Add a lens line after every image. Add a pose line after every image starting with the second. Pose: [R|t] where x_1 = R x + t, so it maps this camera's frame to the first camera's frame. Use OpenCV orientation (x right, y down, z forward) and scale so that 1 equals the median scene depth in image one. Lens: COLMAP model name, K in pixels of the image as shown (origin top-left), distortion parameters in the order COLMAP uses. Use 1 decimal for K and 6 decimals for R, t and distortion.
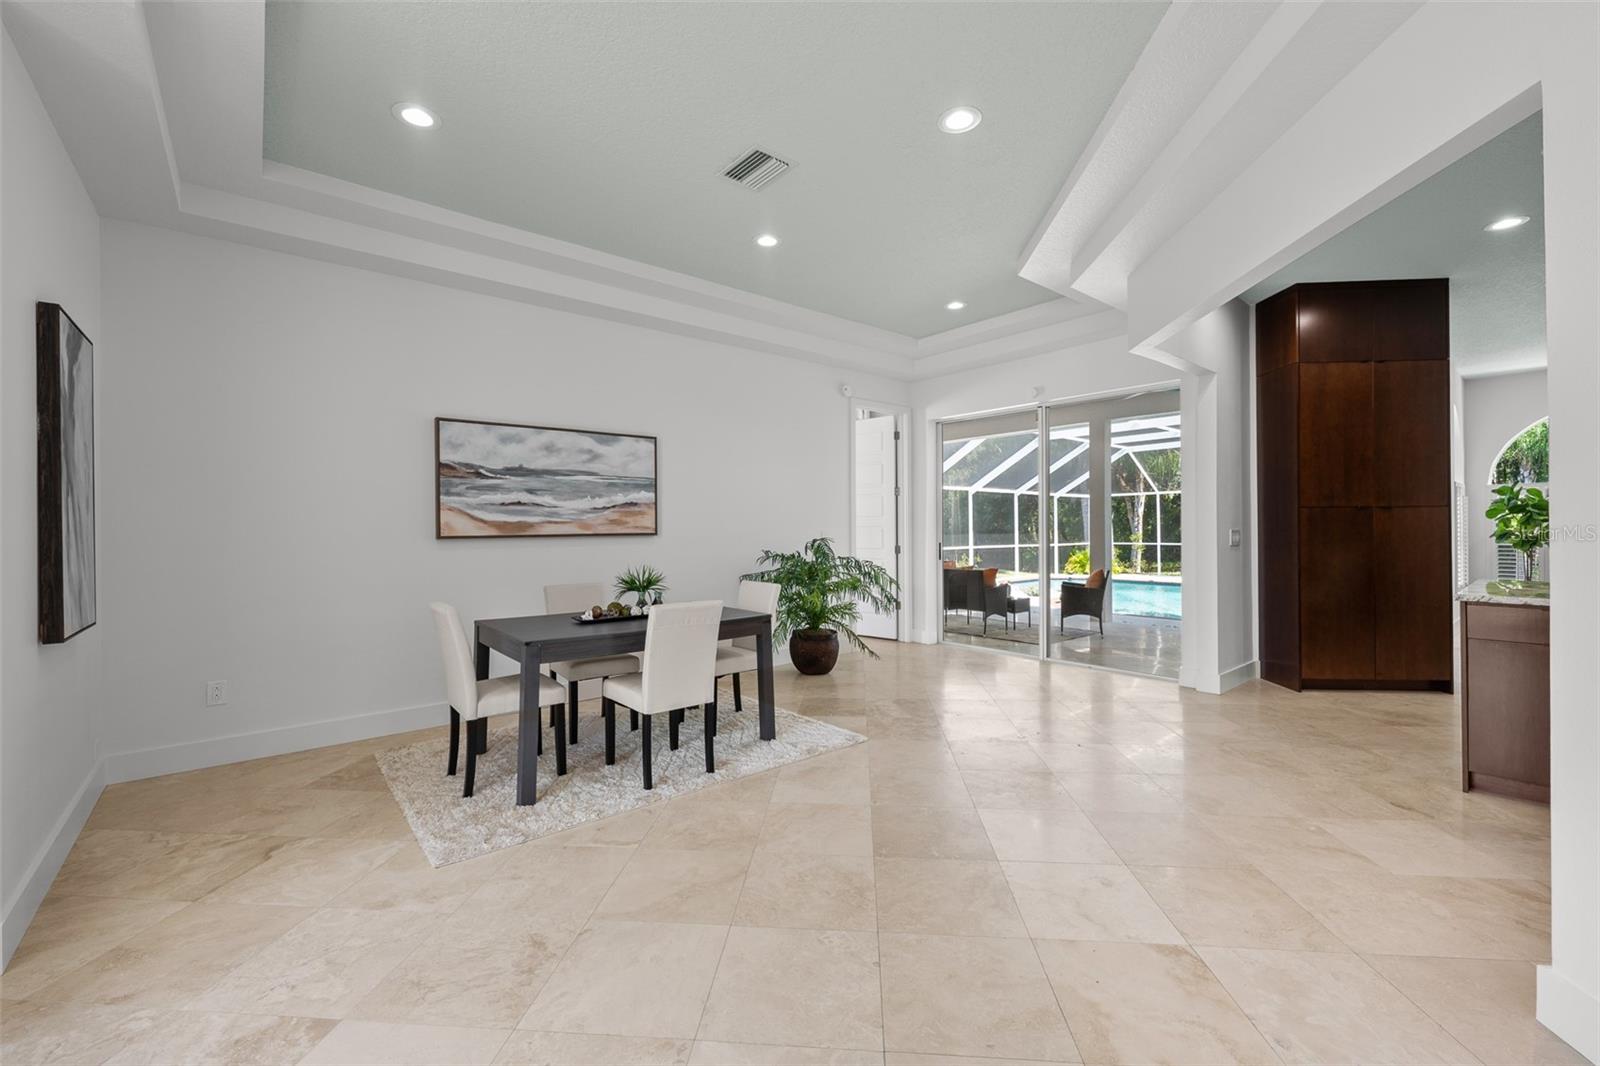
lens RADIAL K [[643.3, 0, 795.6], [0, 643.3, 525.5], [0, 0, 1]] dist [-0.000883, 0.000051]
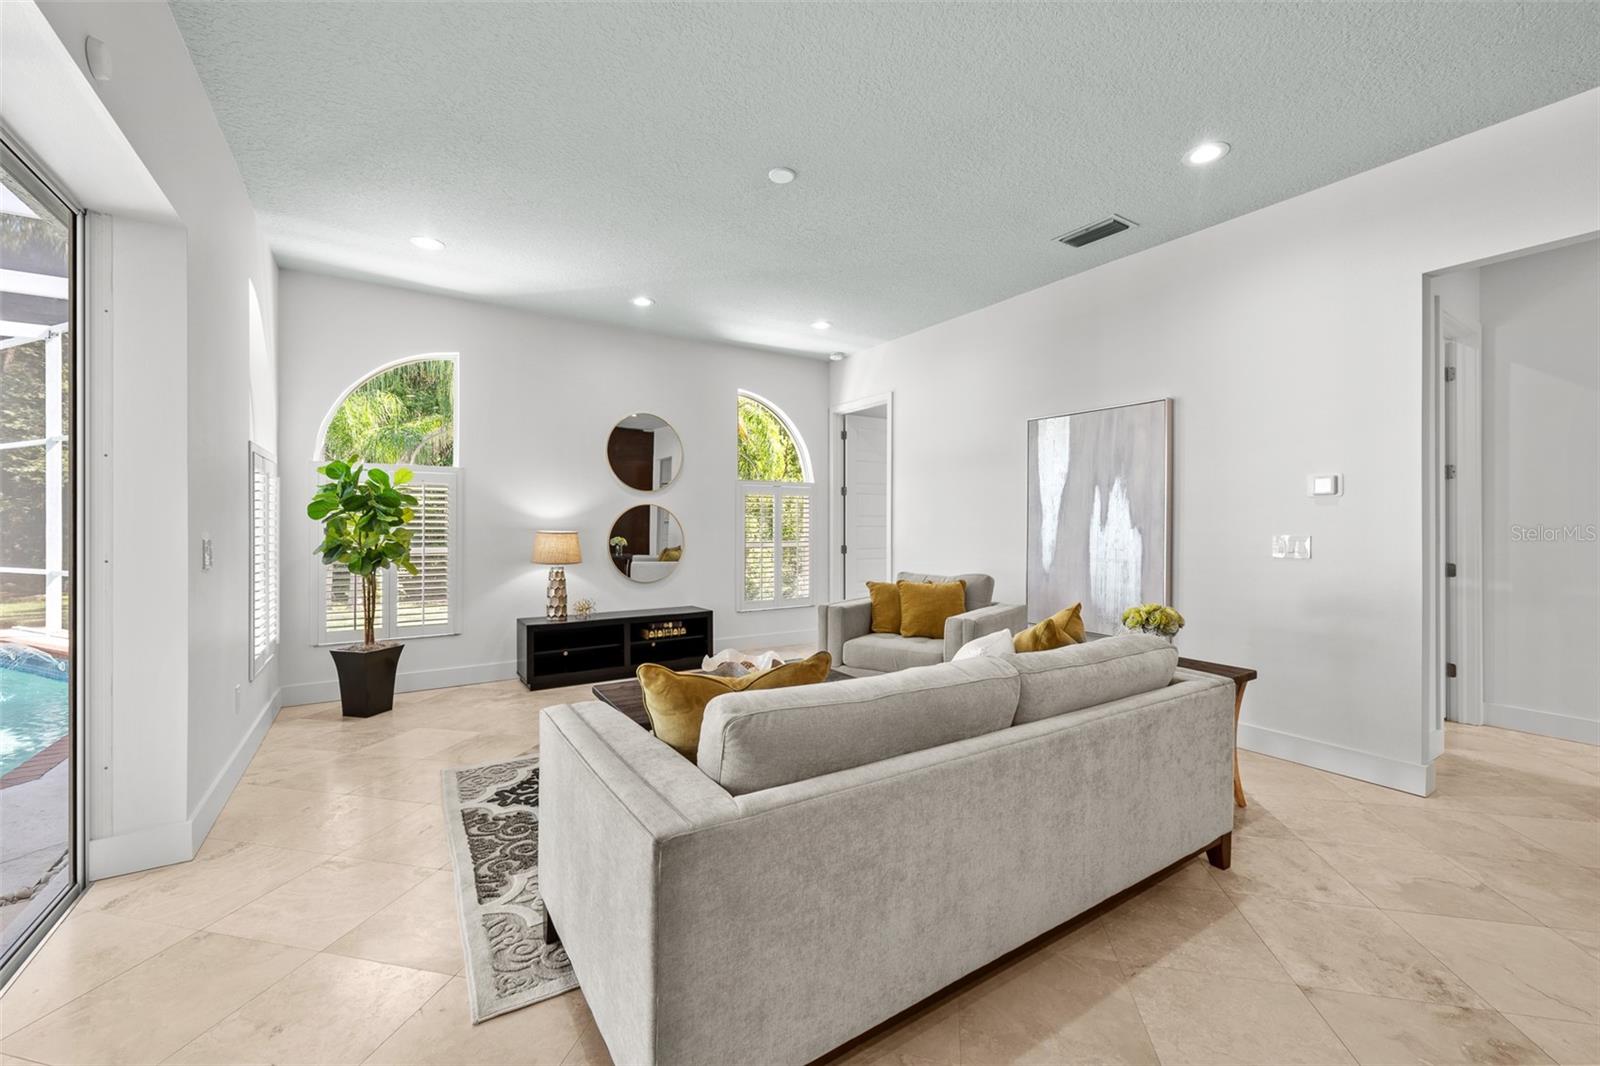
lens RADIAL K [[643.3, 0, 802.1], [0, 643.3, 522.9], [0, 0, 1]] dist [-0.000883, 0.000051]
pose [[0.112068, 0.006363, 0.993680, 1.030512], [-0.007031, 0.999960, -0.005611, -0.012943], [-0.993676, -0.006358, 0.112108, 0.930646]]
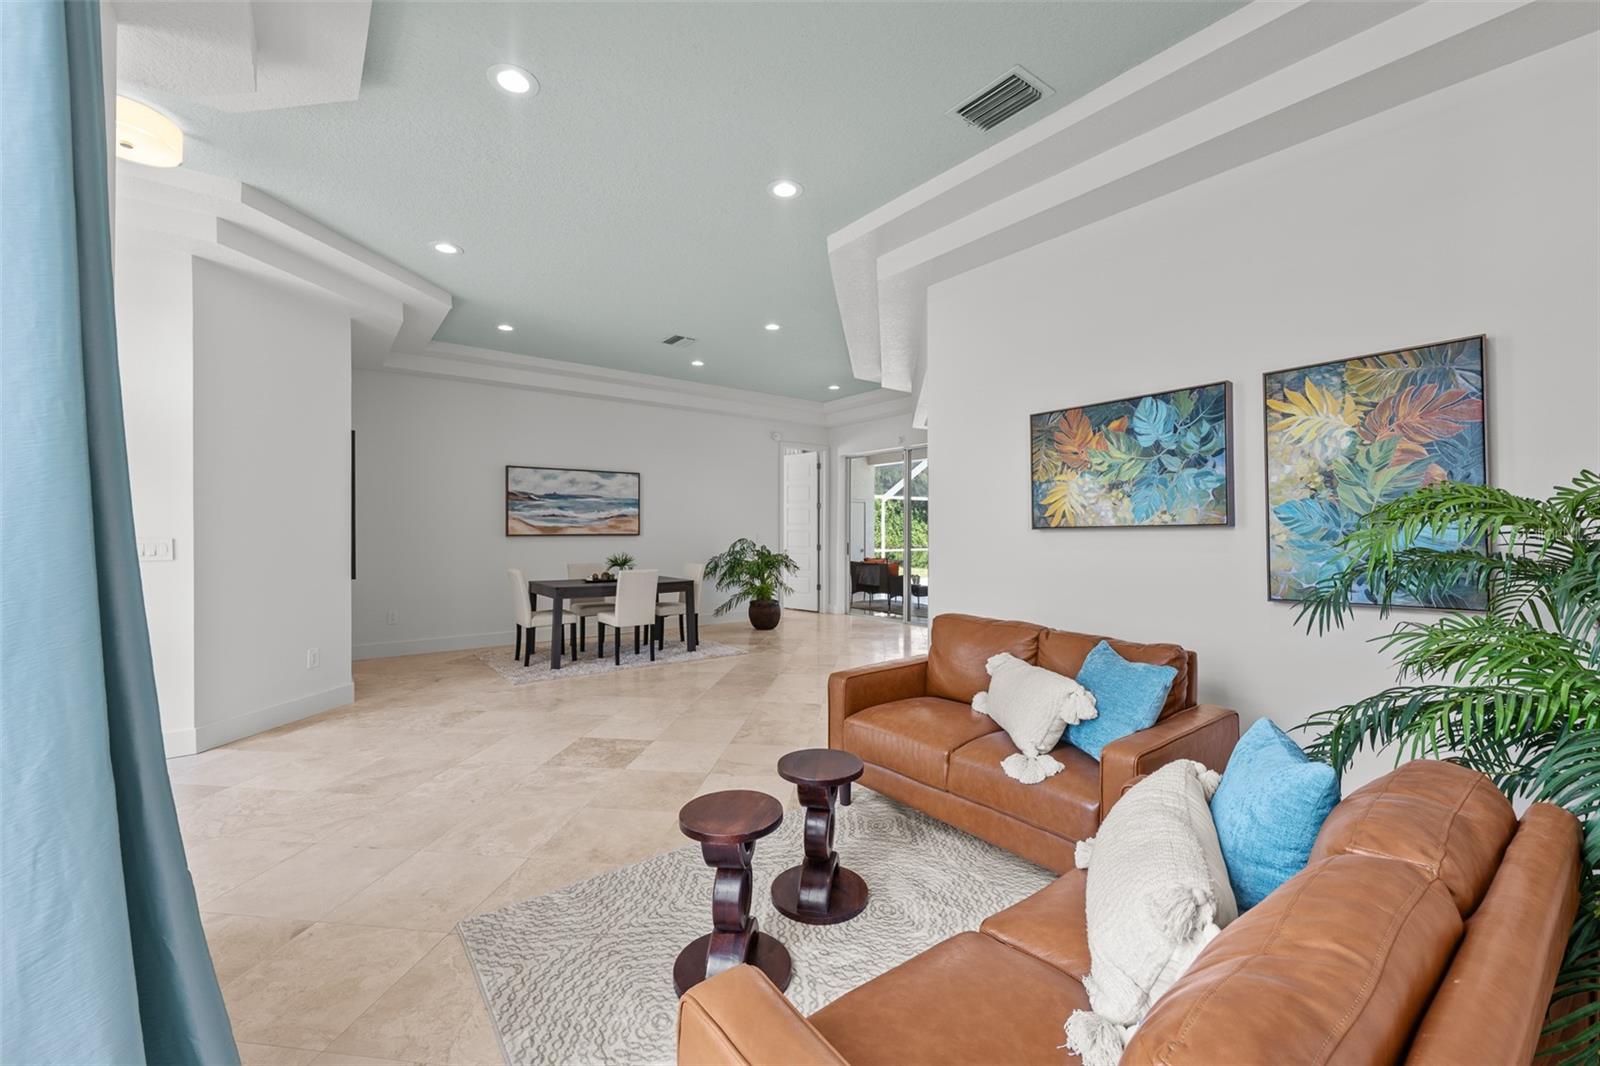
lens RADIAL K [[643.3, 0, 798.4], [0, 643.3, 527.0], [0, 0, 1]] dist [-0.000883, 0.000051]
pose [[0.999001, 0.007791, -0.044011, 0.281314], [-0.007903, 0.999966, -0.002365, -0.005536], [0.043992, 0.002711, 0.999028, -0.645908]]
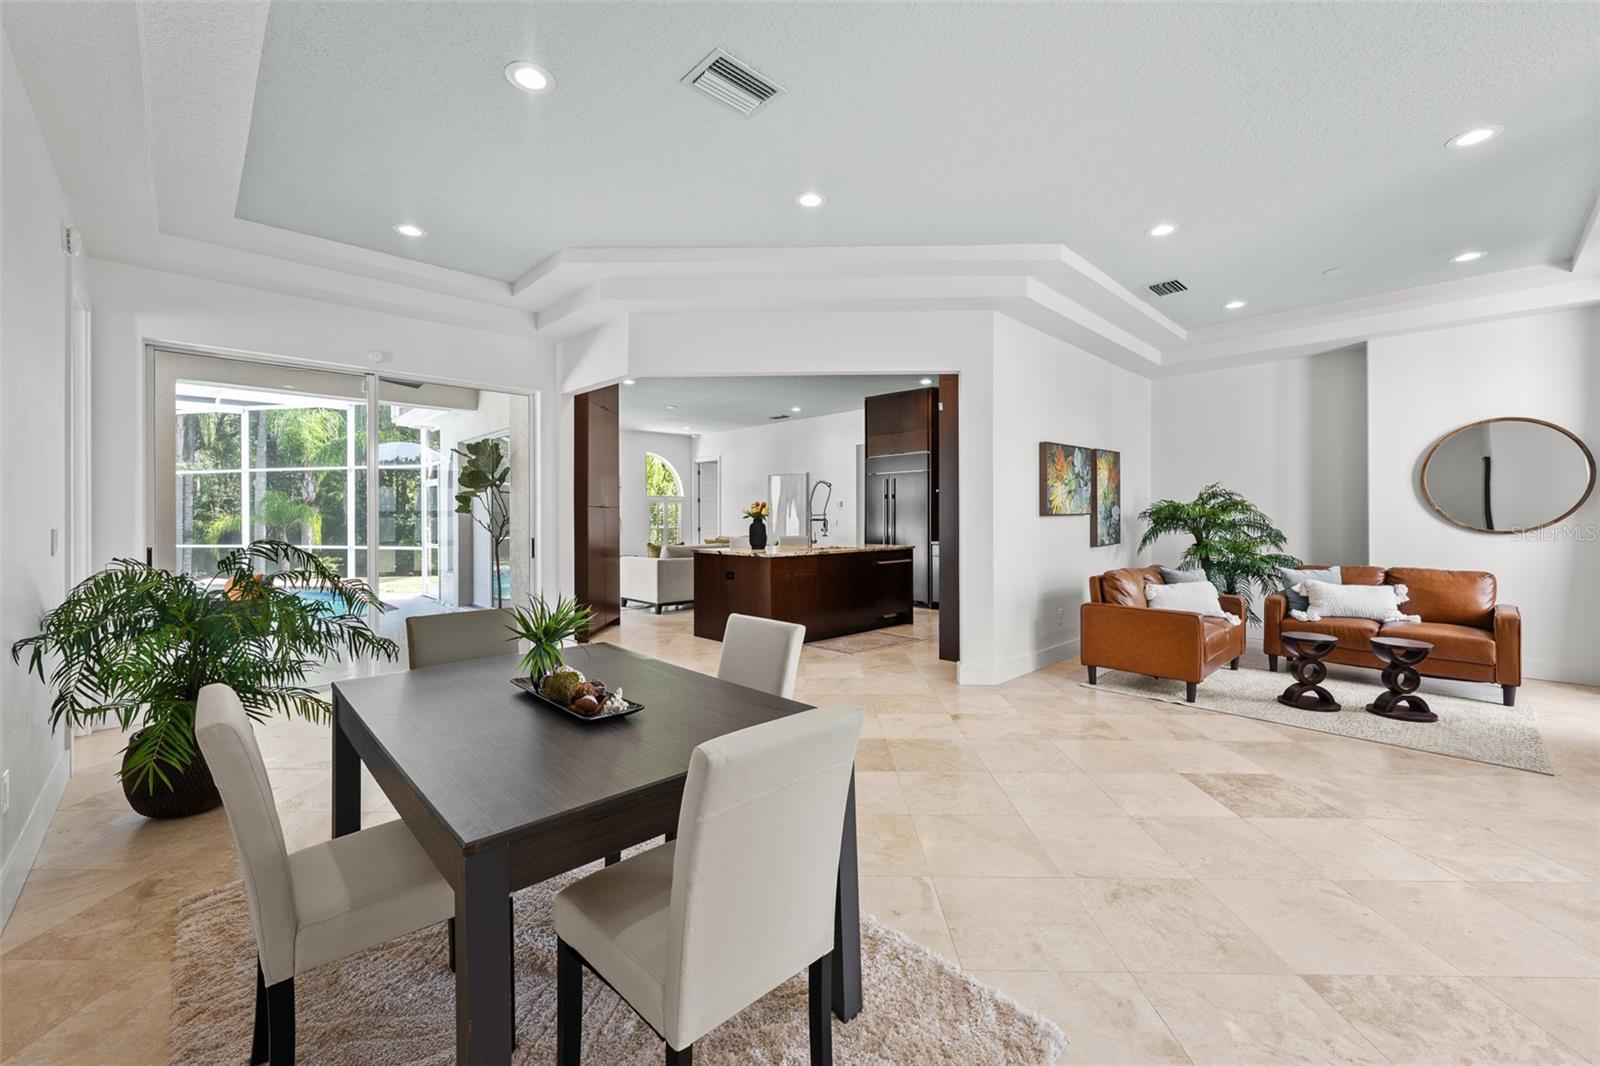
lens RADIAL K [[643.3, 0, 793.7], [0, 643.3, 516.3], [0, 0, 1]] dist [-0.000883, 0.000051]
pose [[-0.067470, 0.008420, 0.997686, -0.672462], [-0.000876, 0.999964, -0.008499, 0.005175], [-0.997721, -0.001448, -0.067460, 0.745202]]
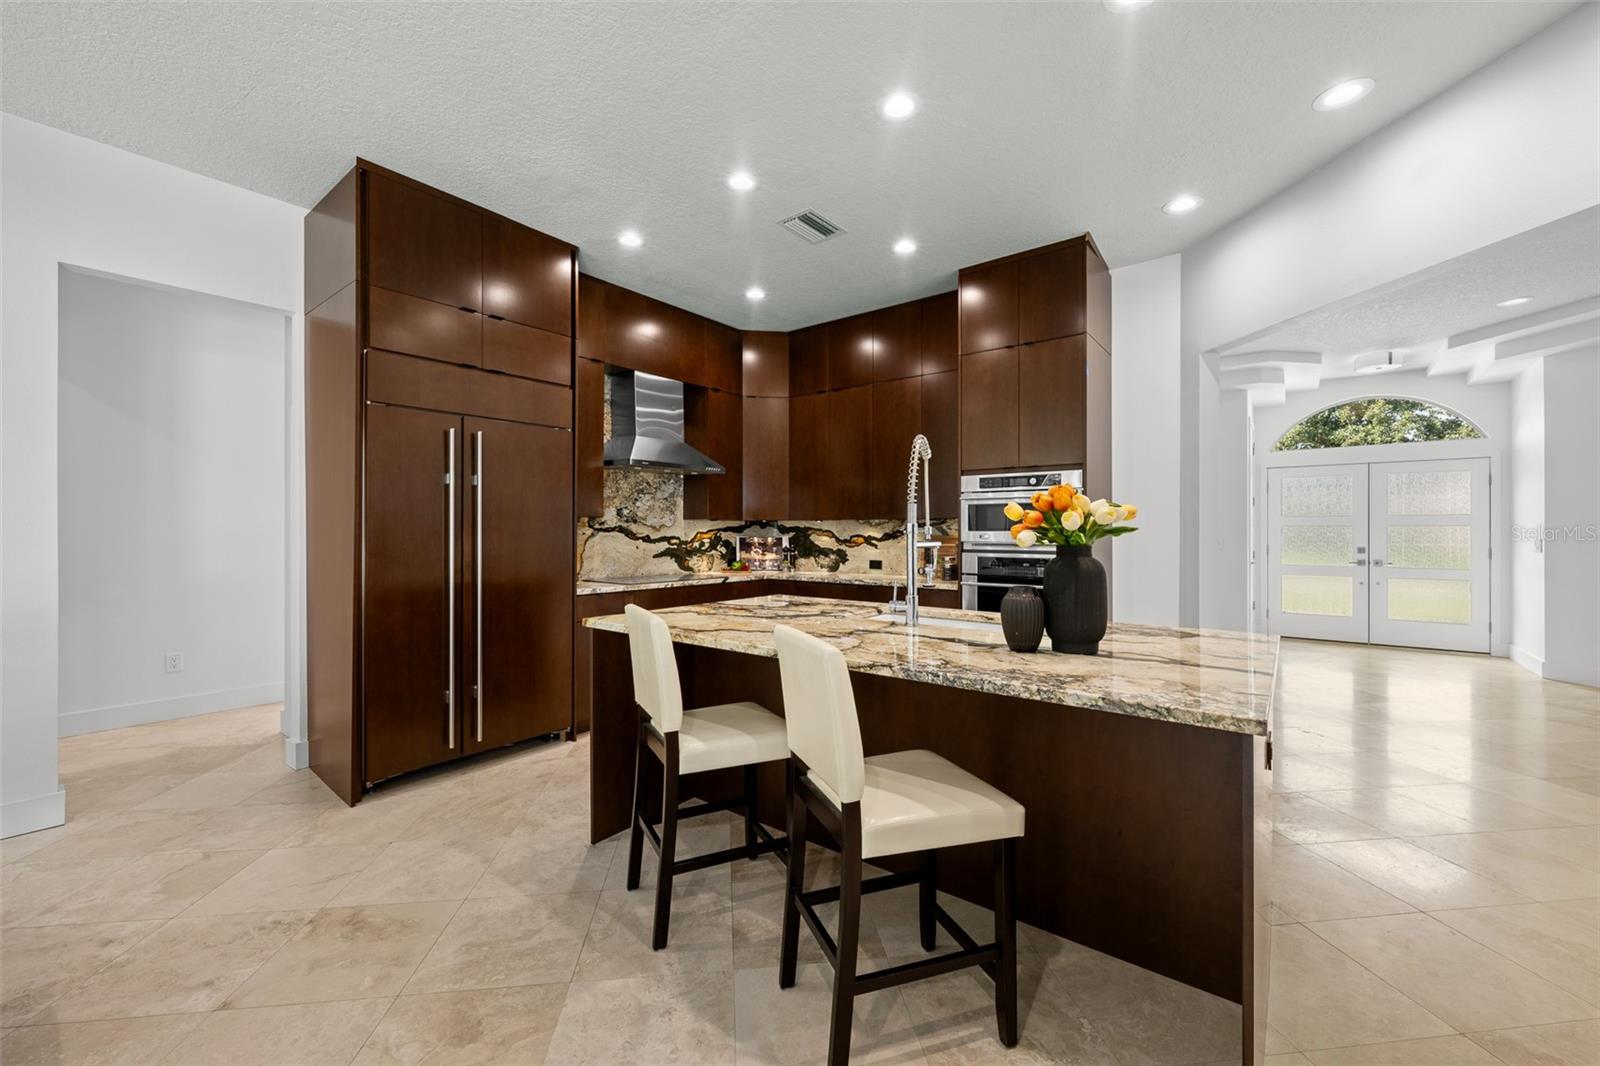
lens RADIAL K [[643.3, 0, 793.7], [0, 643.3, 534.1], [0, 0, 1]] dist [-0.000883, 0.000051]
pose [[-0.975773, 0.006798, -0.218678, 1.218449], [0.006892, 0.999976, 0.000331, -0.013553], [0.218675, -0.001184, -0.975797, 1.132486]]
